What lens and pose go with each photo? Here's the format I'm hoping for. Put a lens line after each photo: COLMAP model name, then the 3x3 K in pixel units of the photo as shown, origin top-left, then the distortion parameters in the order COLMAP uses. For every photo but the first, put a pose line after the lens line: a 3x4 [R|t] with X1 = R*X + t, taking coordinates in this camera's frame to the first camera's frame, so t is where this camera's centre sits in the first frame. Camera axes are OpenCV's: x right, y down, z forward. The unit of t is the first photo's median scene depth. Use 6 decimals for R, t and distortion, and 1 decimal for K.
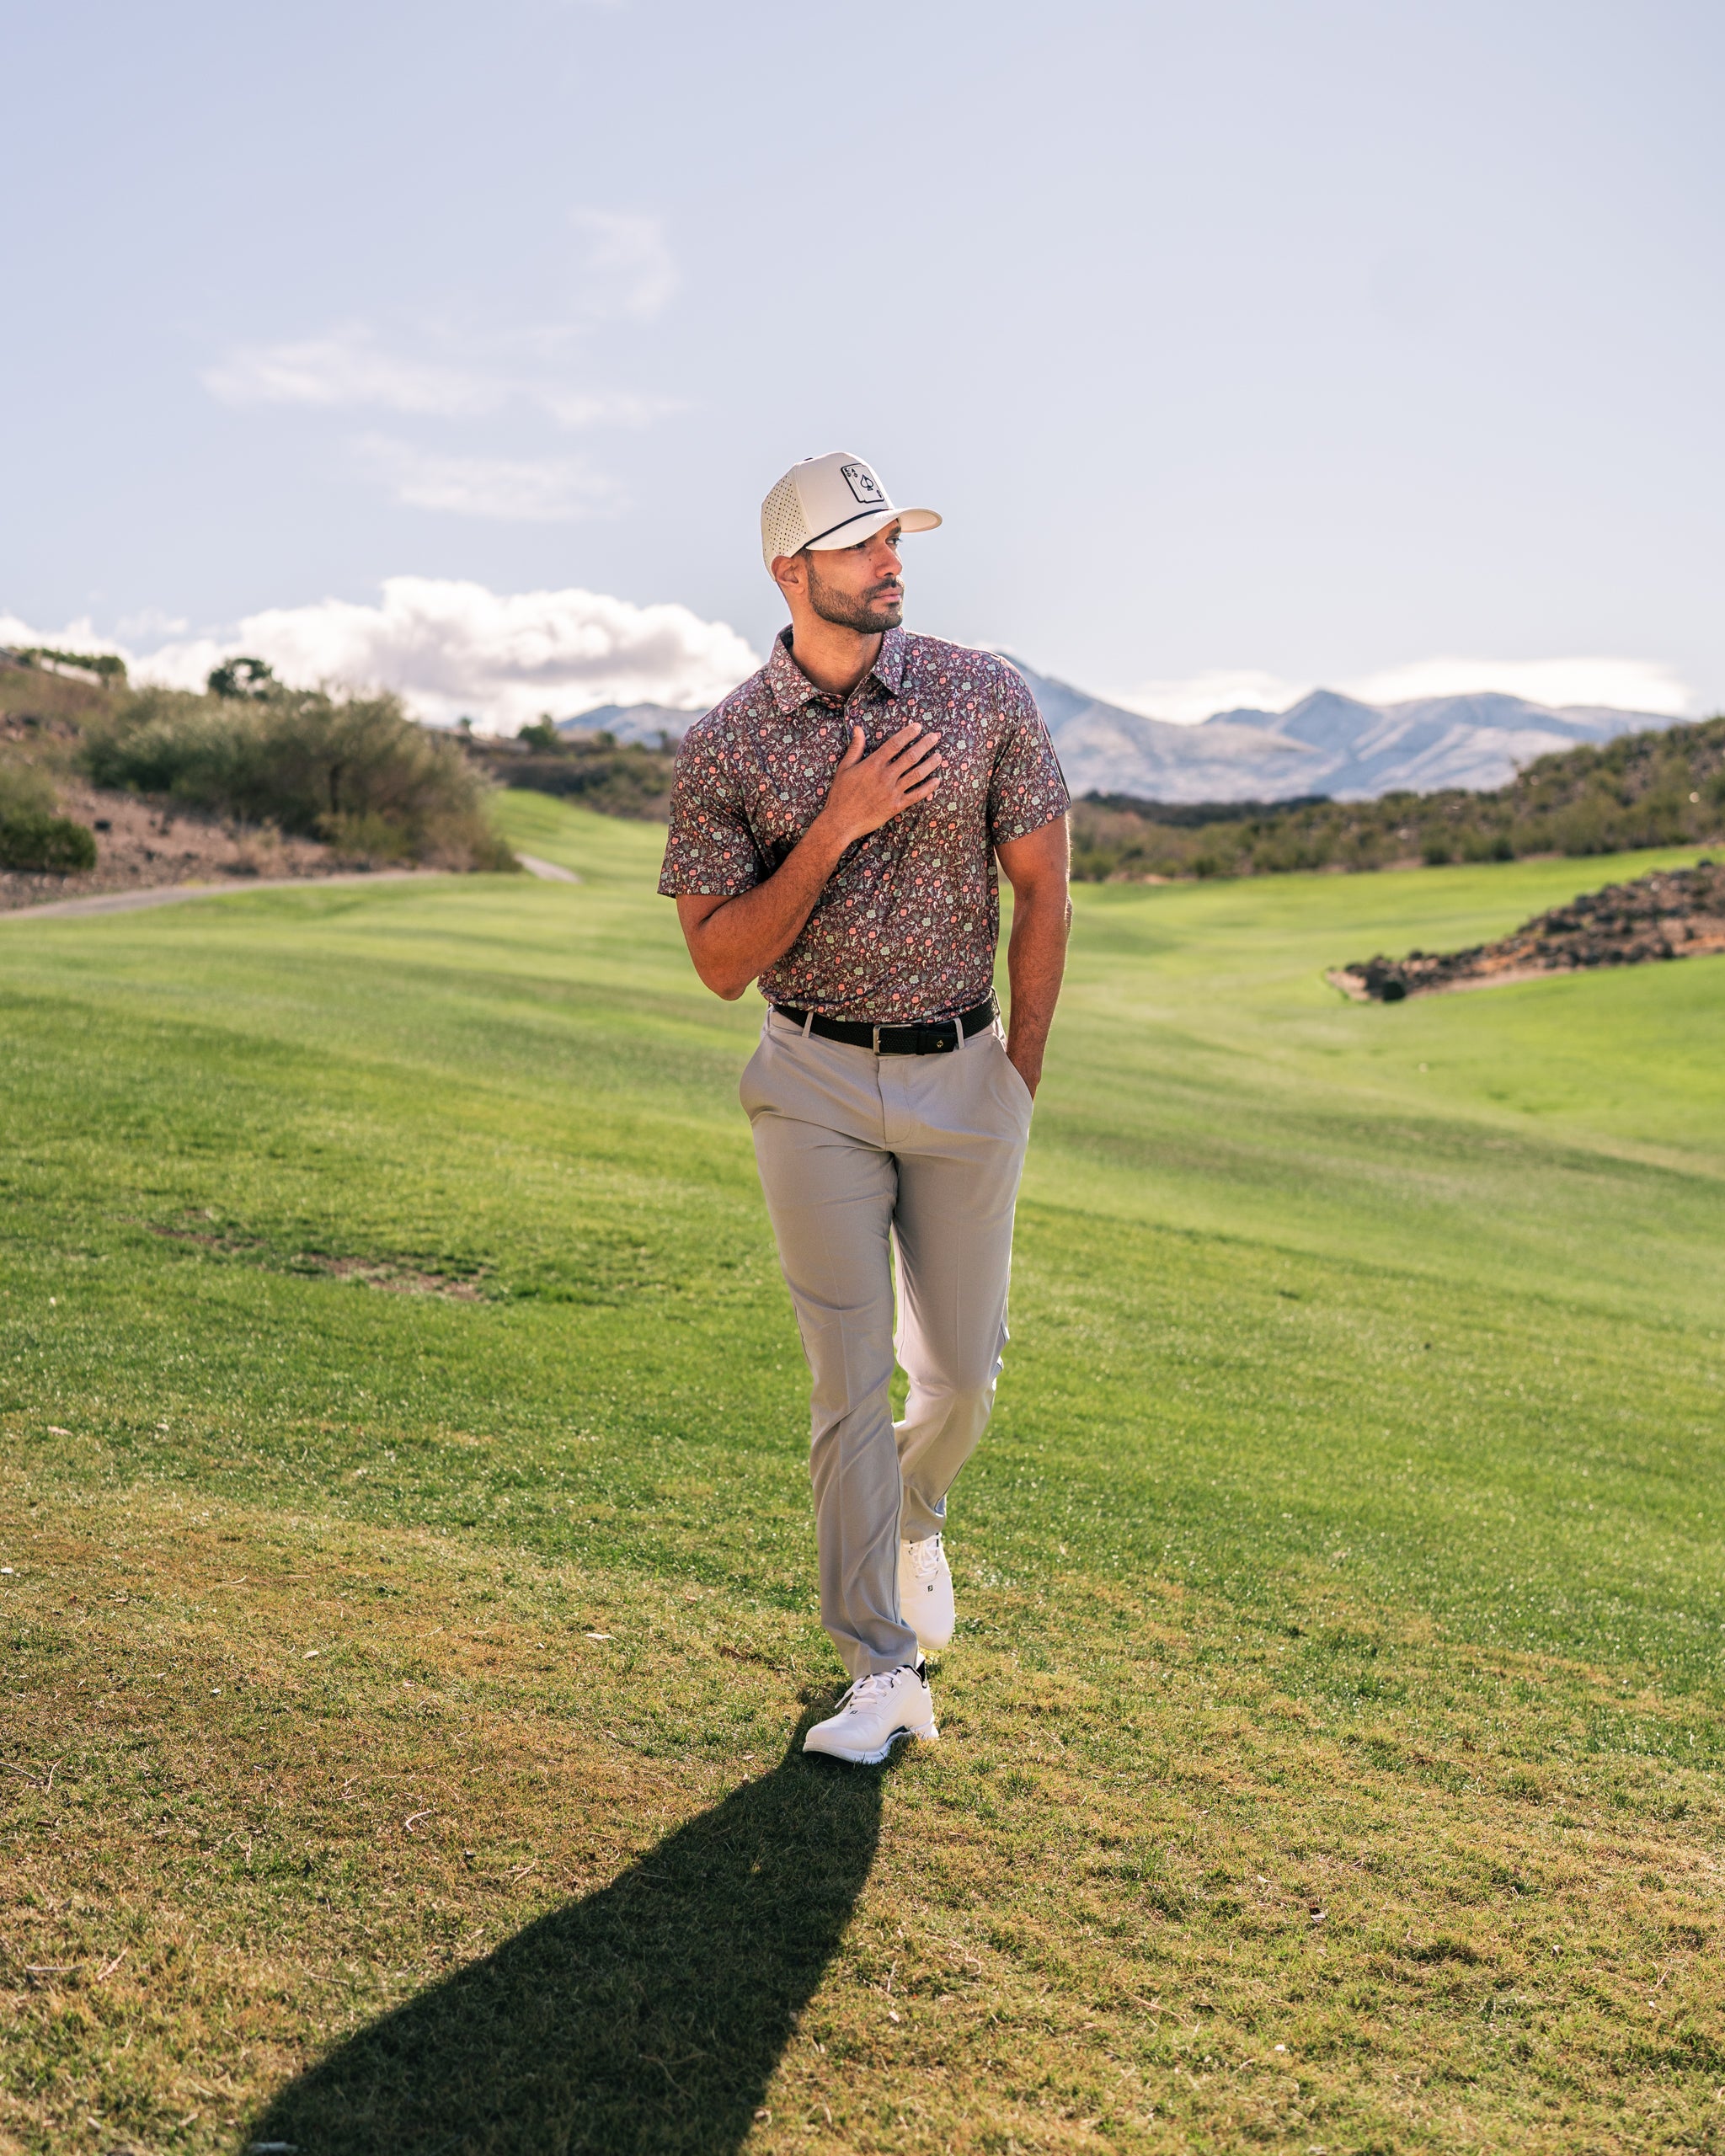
lens RADIAL K [[2772.2, 0, 873.3], [0, 2772.2, 1118.7], [0, 0, 1]] dist [0.001247, 0.009684]
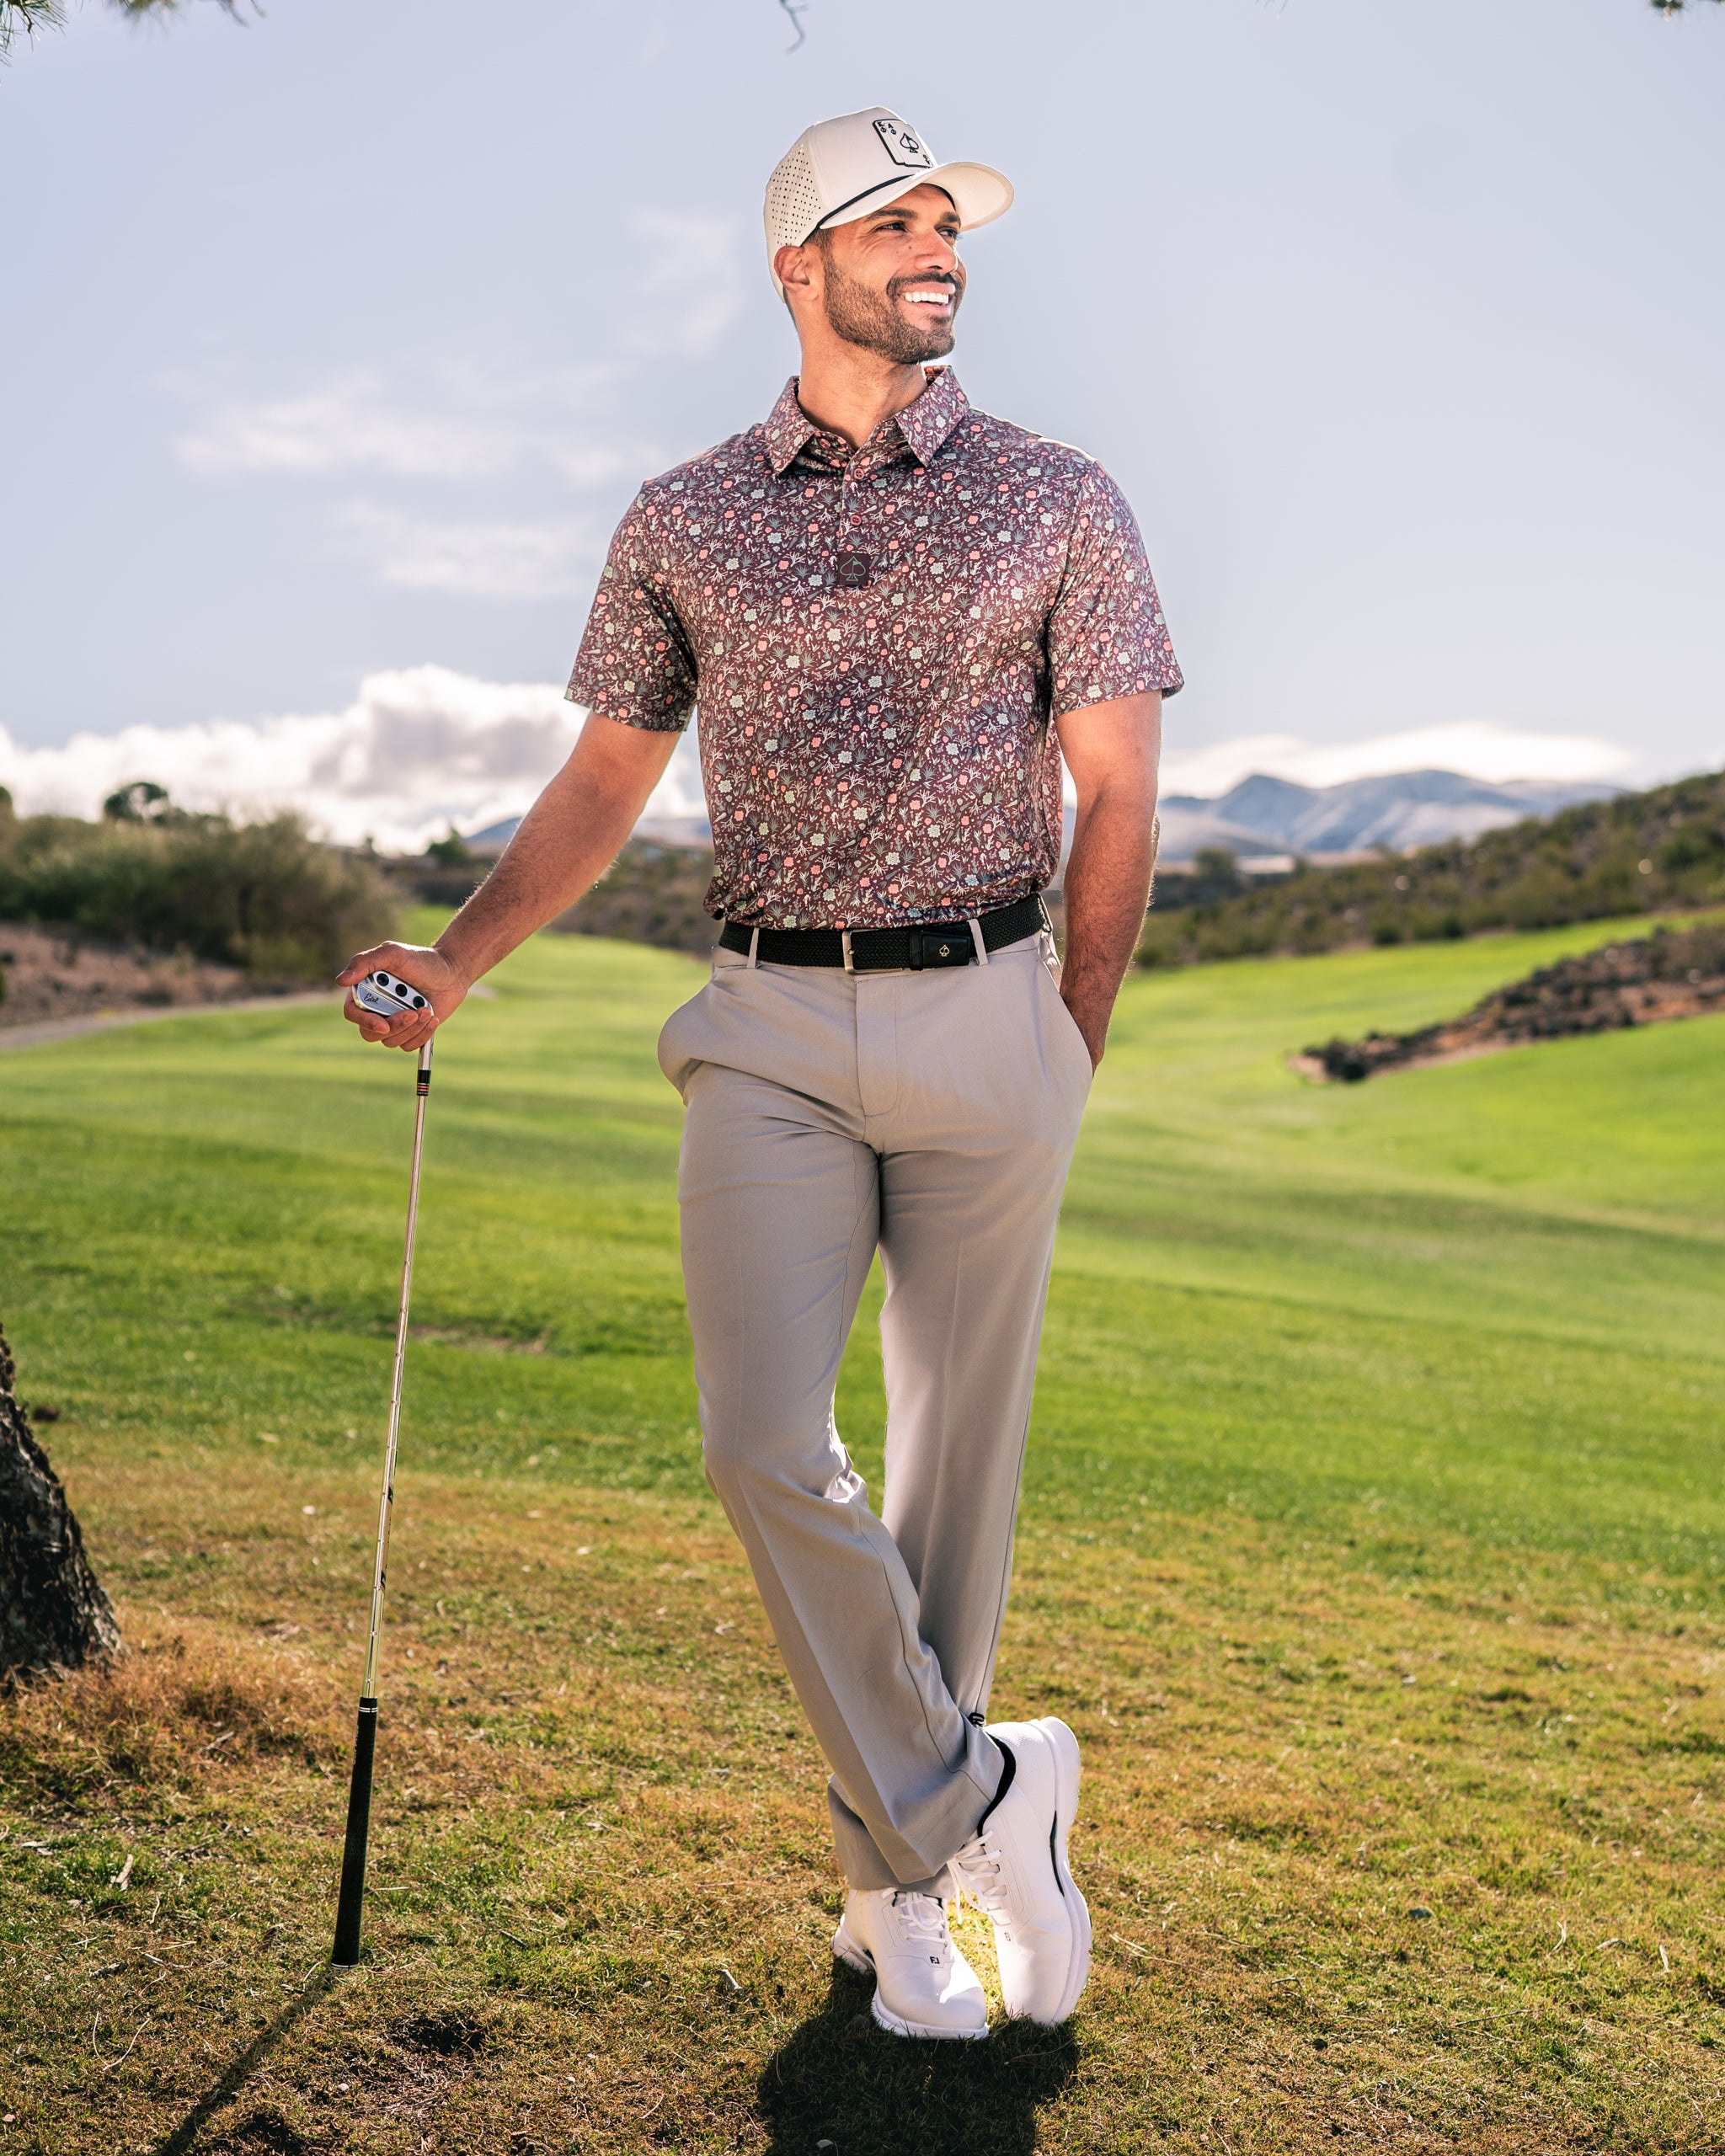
lens RADIAL K [[3141.3, 0, 862.0], [0, 3141.3, 1007.5], [0, 0, 1]] dist [0.007341, -0.003257]
pose [[0.998383, -0.040308, 0.040080, -0.046551], [0.043598, 0.995432, -0.084939, 0.028429], [-0.036473, 0.086549, 0.995580, -0.159646]]
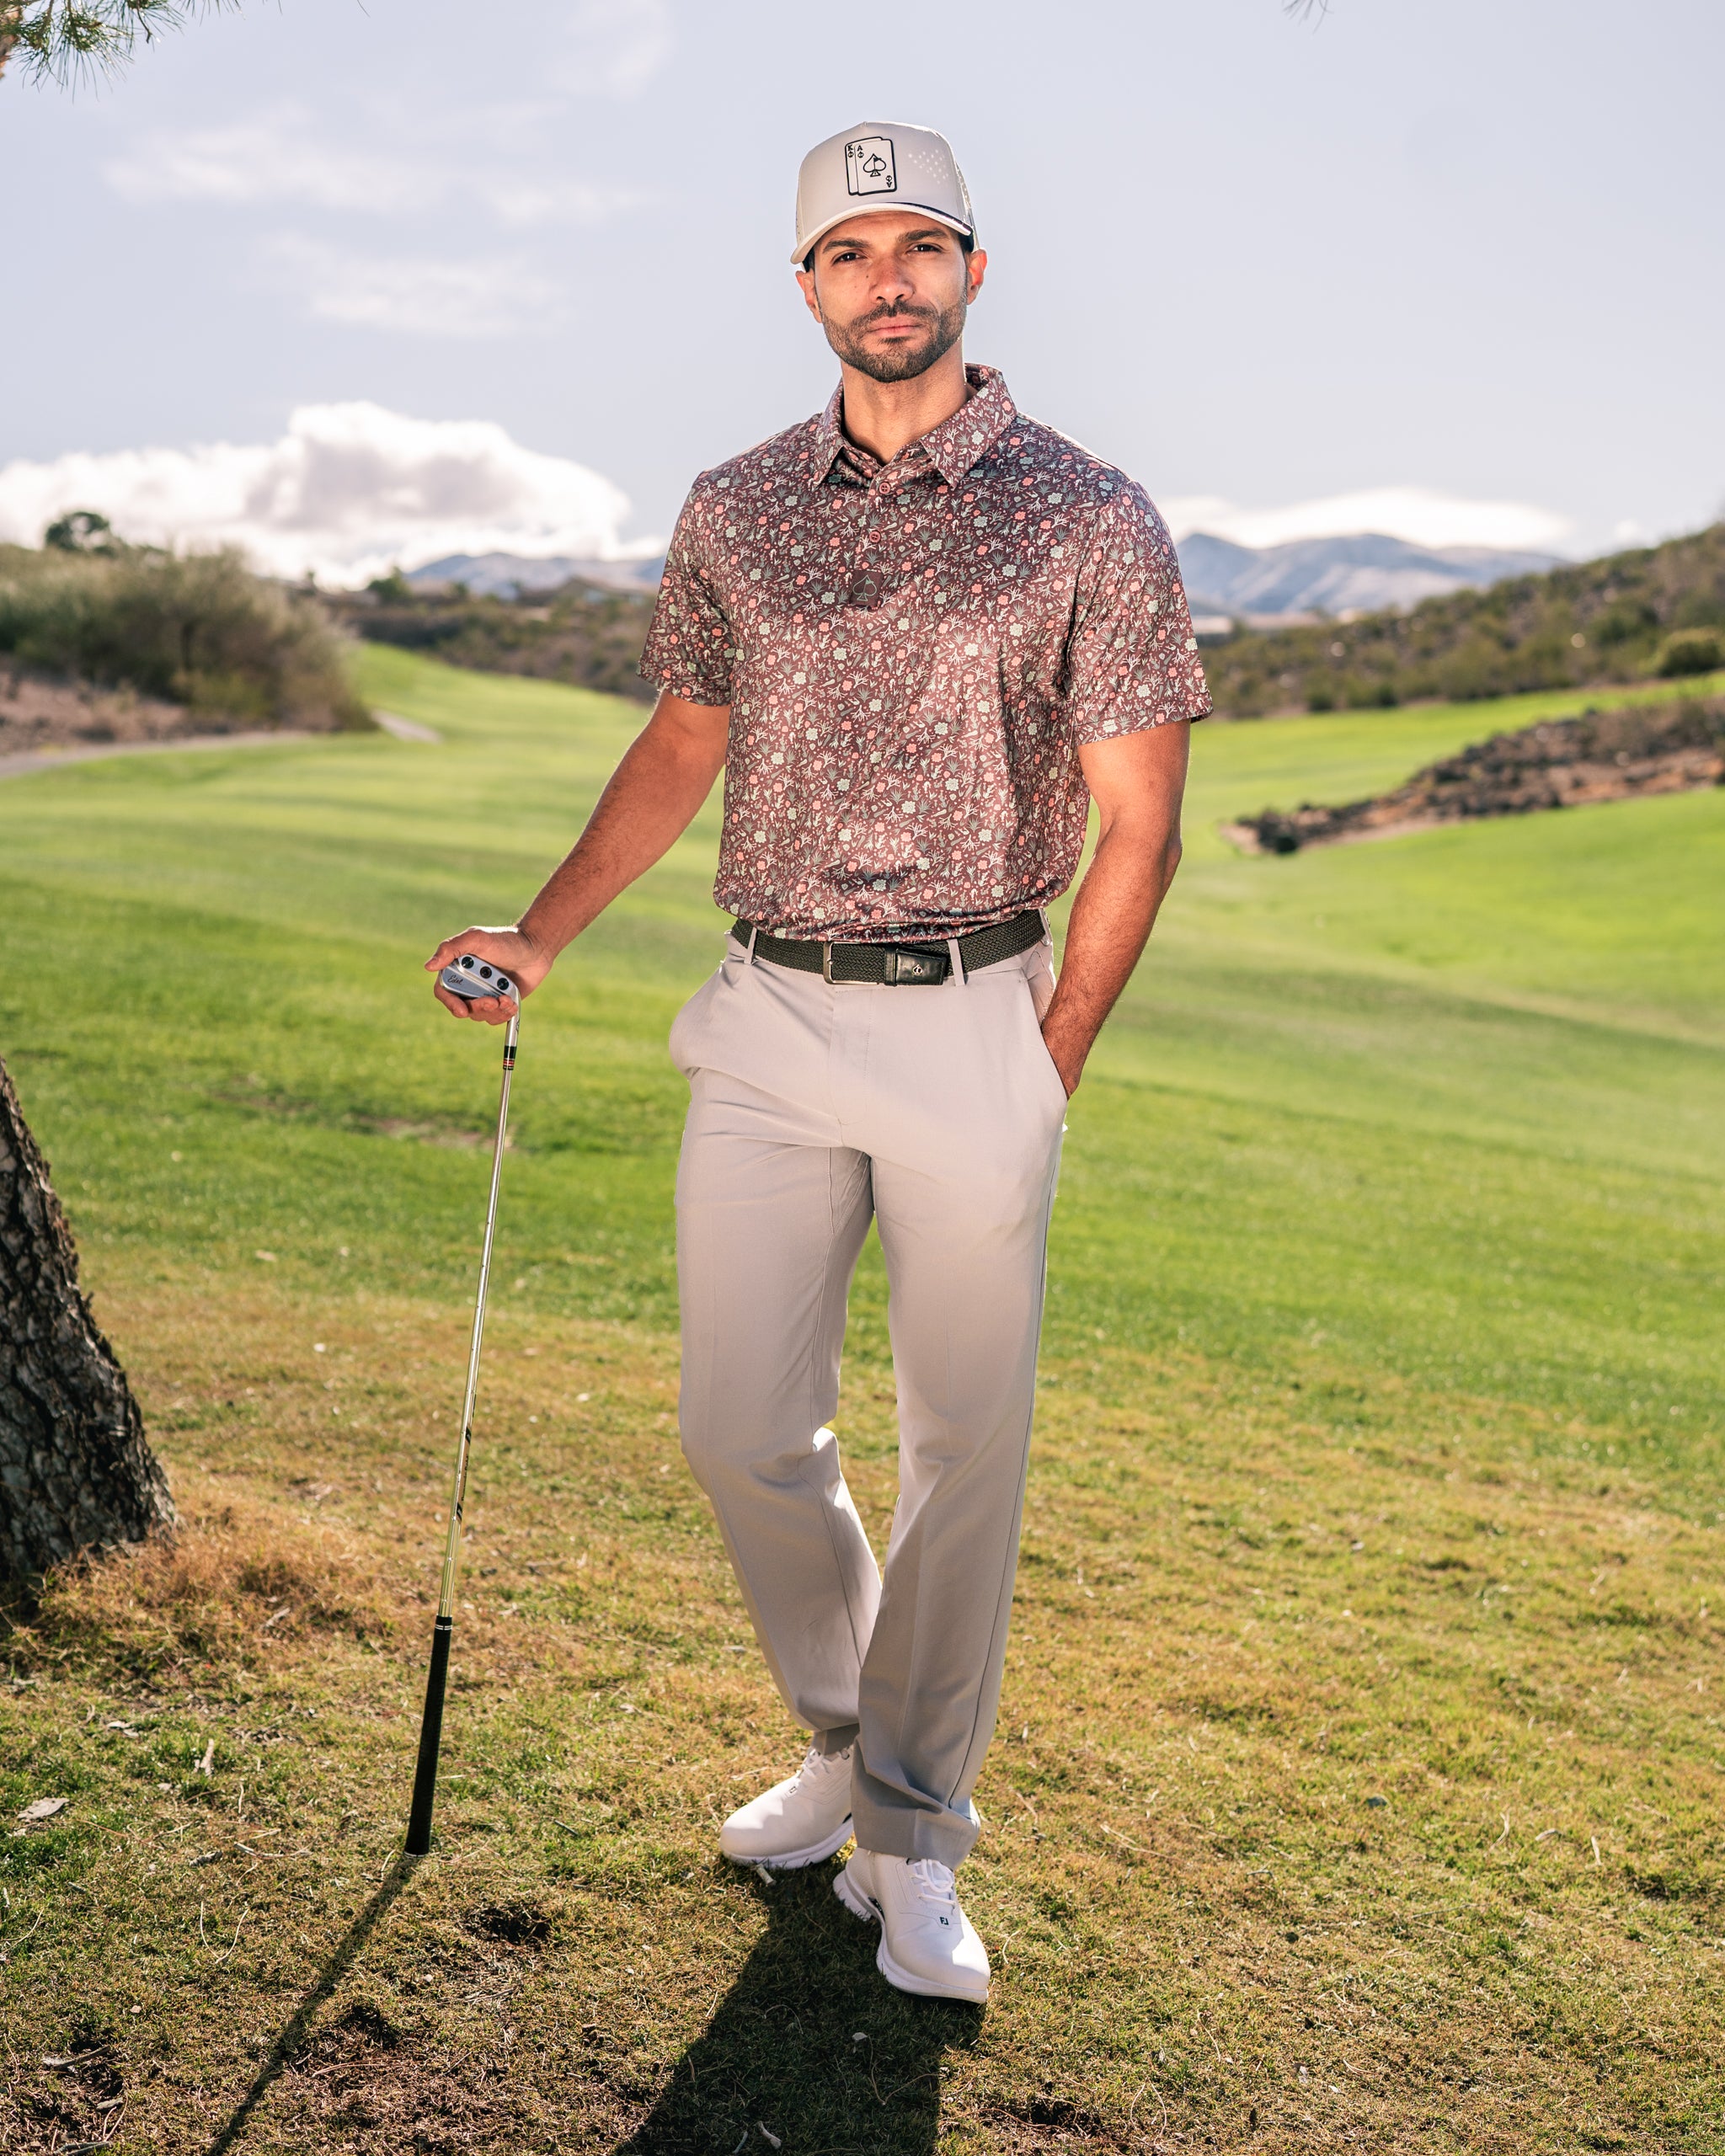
lens RADIAL K [[3141.3, 0, 862.0], [0, 3141.3, 1007.5], [0, 0, 1]] dist [0.007341, -0.003257]
pose [[0.997714, -0.018128, 0.065096, -0.061489], [0.017537, 0.999800, 0.009643, -0.001580], [-0.065258, -0.008479, 0.997832, -0.185723]]
